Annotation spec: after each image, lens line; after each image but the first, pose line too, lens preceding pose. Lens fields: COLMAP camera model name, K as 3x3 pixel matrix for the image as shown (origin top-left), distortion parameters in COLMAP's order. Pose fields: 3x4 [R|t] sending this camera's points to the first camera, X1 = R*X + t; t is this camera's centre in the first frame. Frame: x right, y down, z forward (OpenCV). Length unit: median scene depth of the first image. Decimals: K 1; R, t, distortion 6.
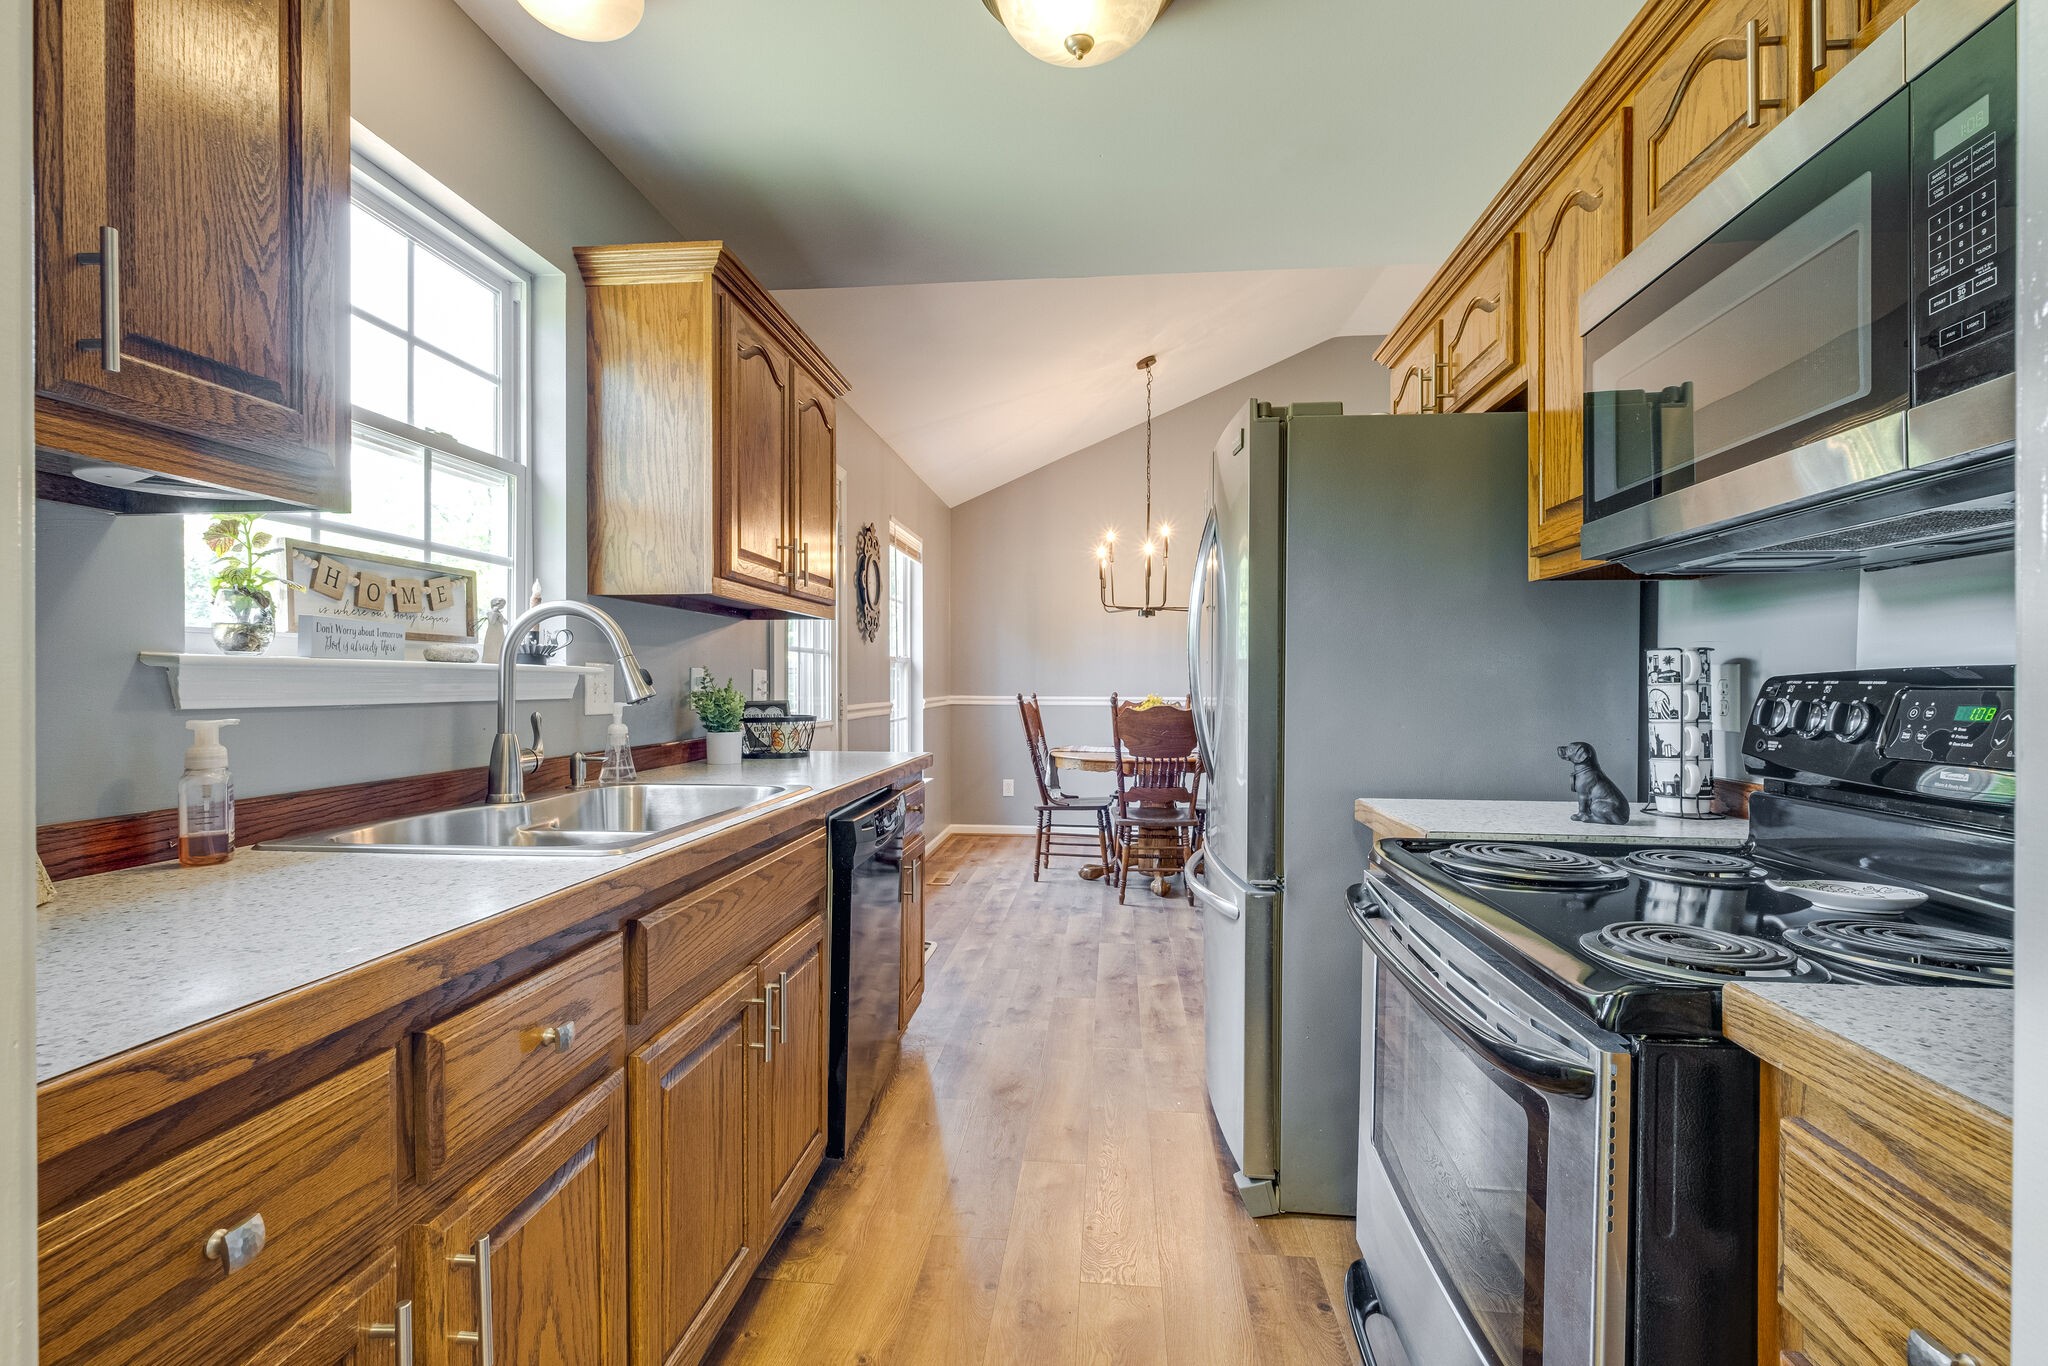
lens RADIAL K [[952.0, 0, 1026.0], [0, 952.0, 698.2], [0, 0, 1]] dist [0.002265, 0.000325]
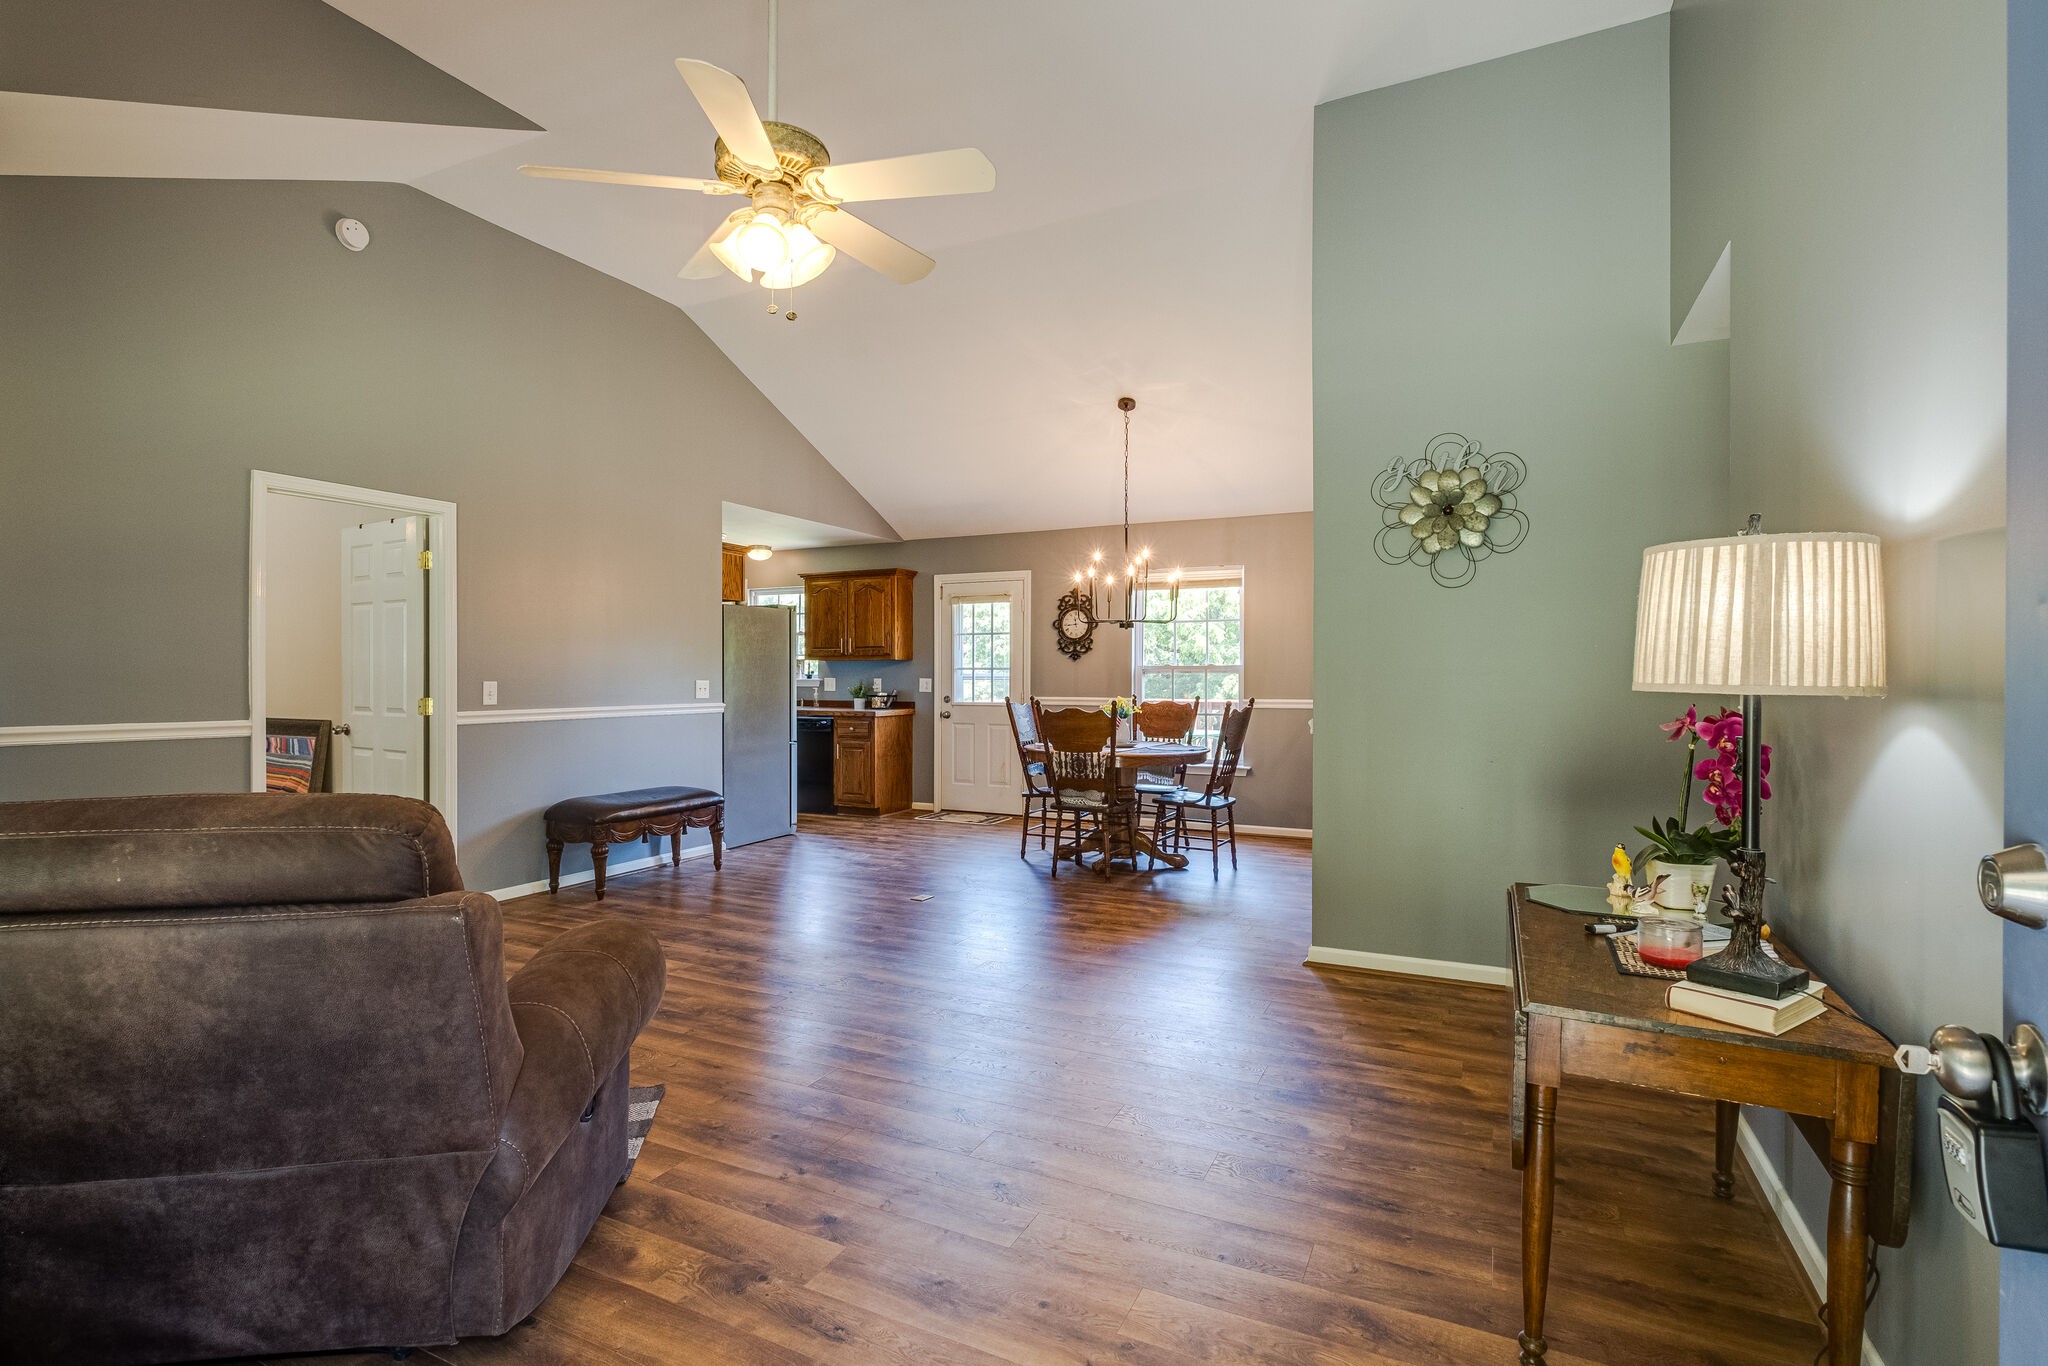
lens RADIAL K [[993.3, 0, 993.1], [0, 993.3, 673.0], [0, 0, 1]] dist [0.000478, 0.000130]
pose [[-0.370588, -0.002507, -0.928794, 1.485056], [-0.017452, 0.999839, 0.004265, -0.040287], [0.928633, 0.017790, -0.370572, 1.500048]]
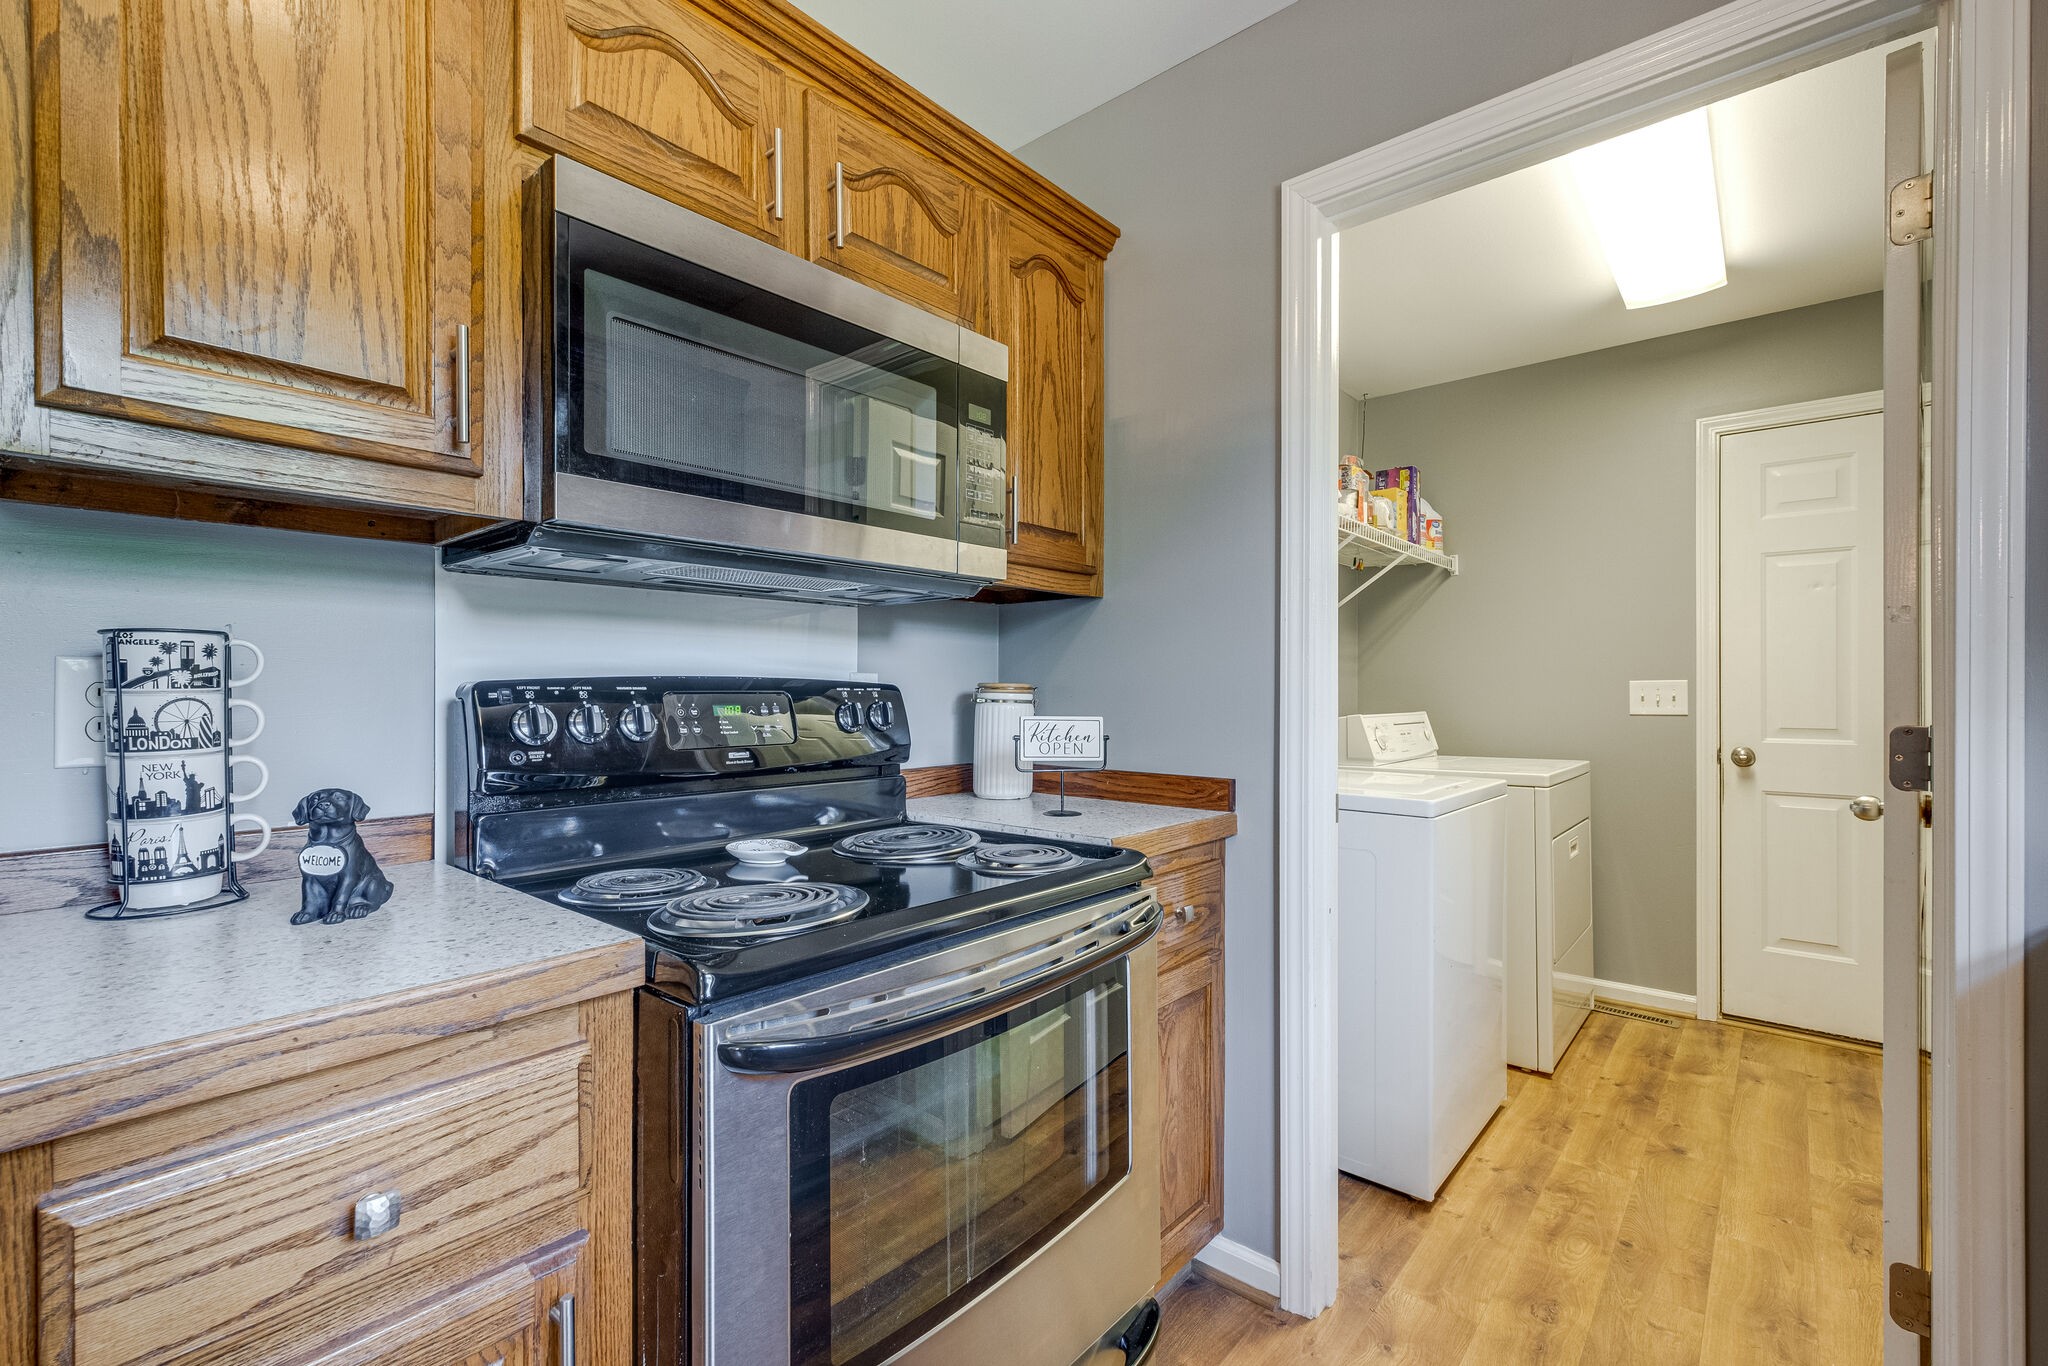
lens RADIAL K [[889.7, 0, 1024.0], [0, 889.7, 683.0], [0, 0, 1]] dist [0.001527, 0.000689]
pose [[-0.812281, -0.002717, 0.583260, -0.030940], [0.003607, 0.999947, 0.009682, -0.008402], [-0.583255, 0.009968, -0.812228, 0.425266]]
